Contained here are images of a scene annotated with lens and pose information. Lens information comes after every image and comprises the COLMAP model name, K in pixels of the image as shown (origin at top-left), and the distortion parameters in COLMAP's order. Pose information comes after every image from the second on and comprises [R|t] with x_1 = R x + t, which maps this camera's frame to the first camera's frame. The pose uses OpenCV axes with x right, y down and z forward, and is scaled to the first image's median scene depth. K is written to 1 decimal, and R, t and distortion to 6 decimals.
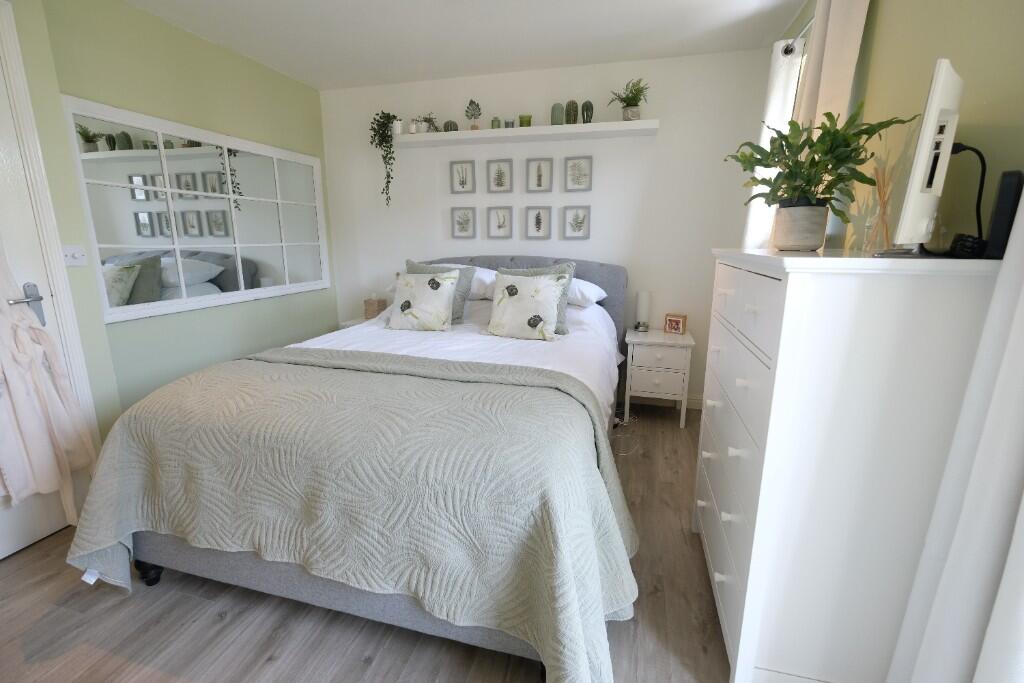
lens RADIAL K [[446.1, 0, 512.0], [0, 446.1, 334.2], [0, 0, 1]] dist [-0.001508, 0.000129]
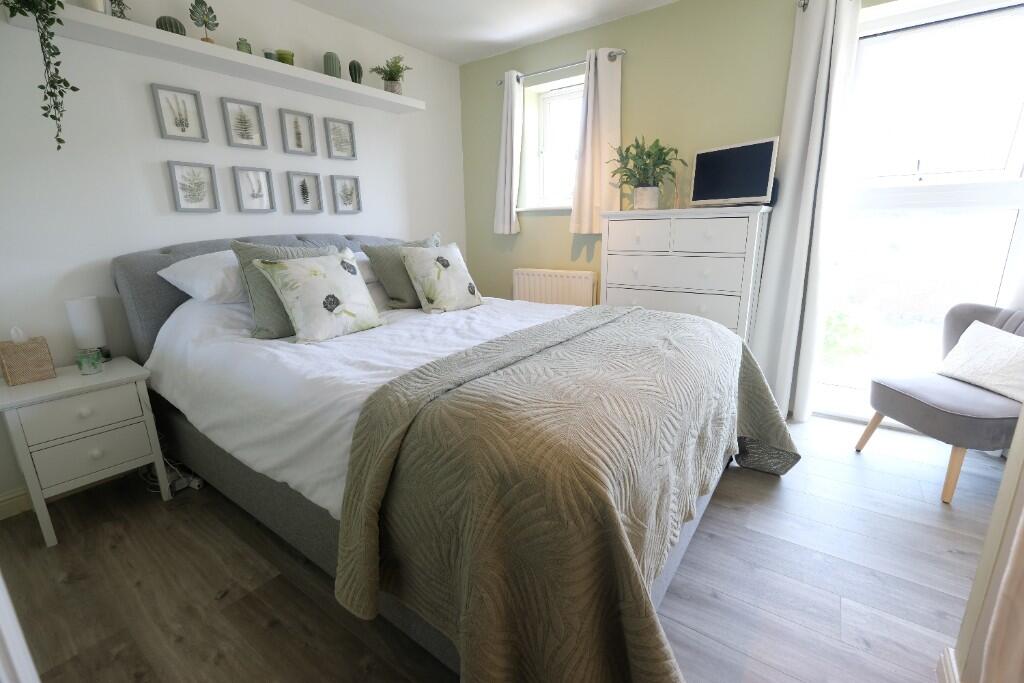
lens RADIAL K [[446.1, 0, 512.0], [0, 446.1, 334.2], [0, 0, 1]] dist [-0.001508, 0.000129]
pose [[0.355556, -0.236911, 0.904131, -0.611830], [0.219033, 0.961525, 0.165814, -0.055398], [-0.908628, 0.139078, 0.393768, 0.379421]]
